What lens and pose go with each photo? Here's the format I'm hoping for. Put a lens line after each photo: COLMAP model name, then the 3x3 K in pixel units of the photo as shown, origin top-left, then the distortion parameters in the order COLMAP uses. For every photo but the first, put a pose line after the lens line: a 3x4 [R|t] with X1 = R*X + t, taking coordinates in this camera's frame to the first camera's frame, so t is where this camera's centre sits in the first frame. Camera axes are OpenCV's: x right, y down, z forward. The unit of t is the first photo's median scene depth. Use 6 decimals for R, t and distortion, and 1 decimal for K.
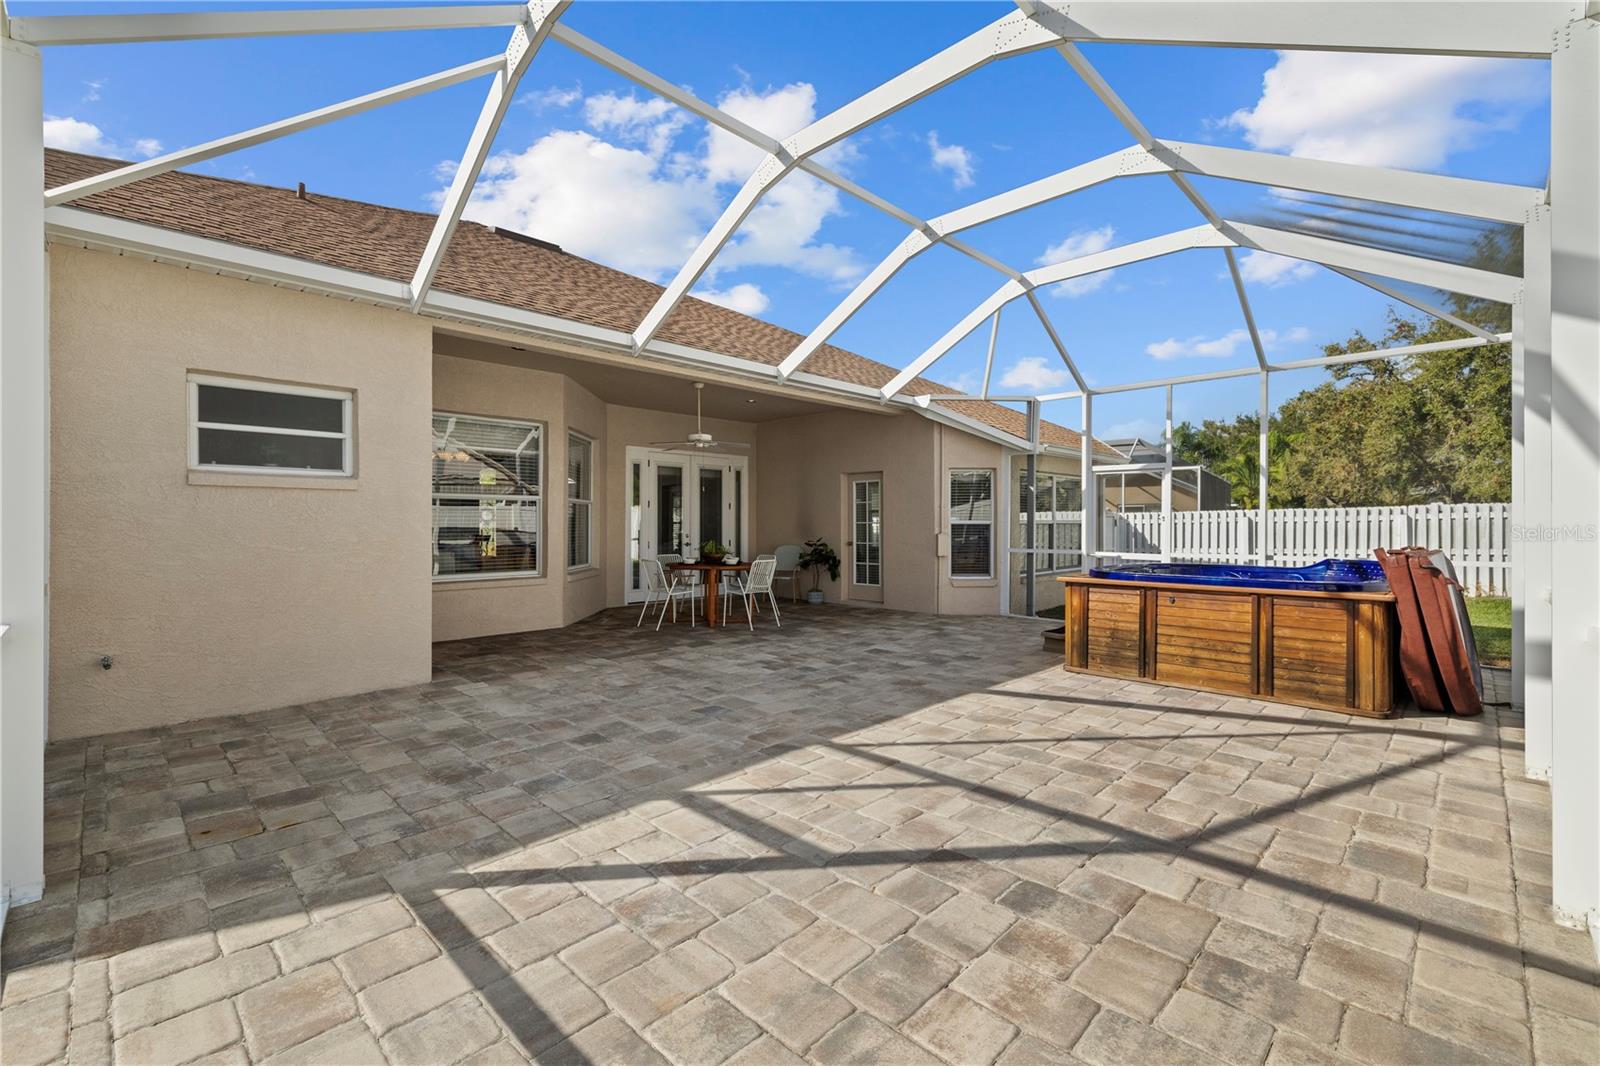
lens RADIAL K [[675.2, 0, 802.8], [0, 675.2, 526.4], [0, 0, 1]] dist [0.000803, -0.000090]
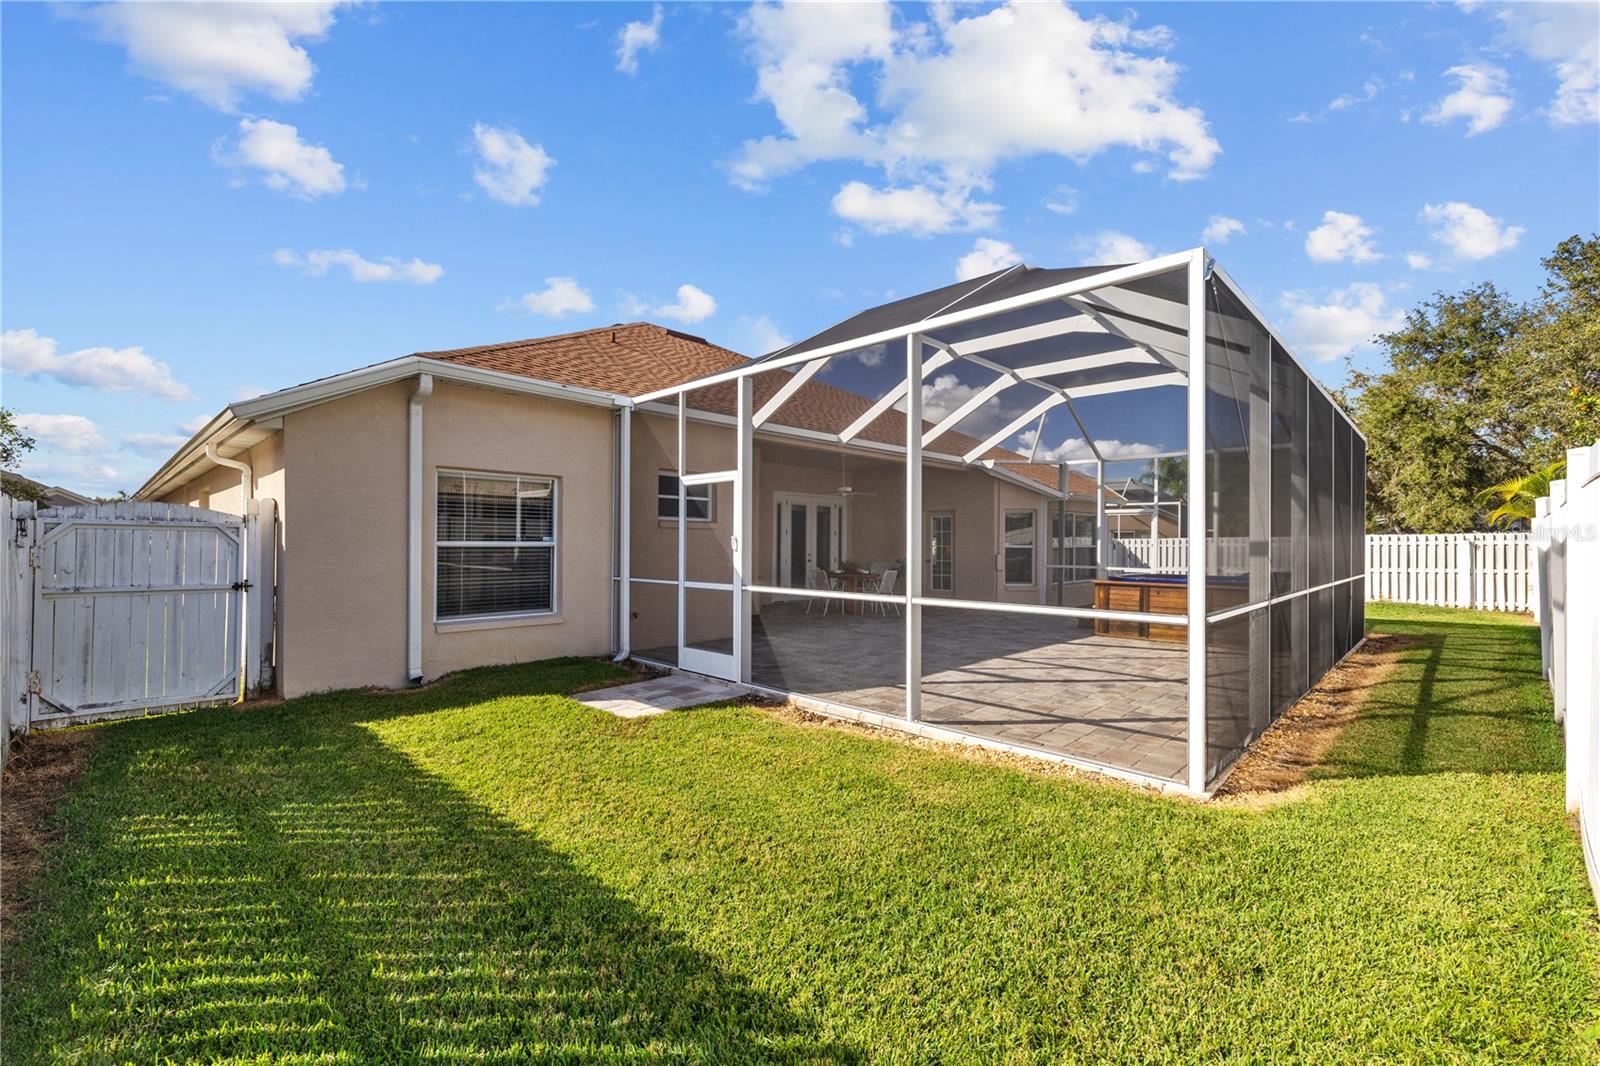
lens RADIAL K [[681.4, 0, 790.0], [0, 681.4, 542.5], [0, 0, 1]] dist [0.002323, 0.000021]
pose [[0.999968, 0.006184, 0.005083, -0.247352], [-0.006158, 0.999968, -0.005104, -0.004085], [-0.005114, 0.005073, 0.999974, -0.453397]]
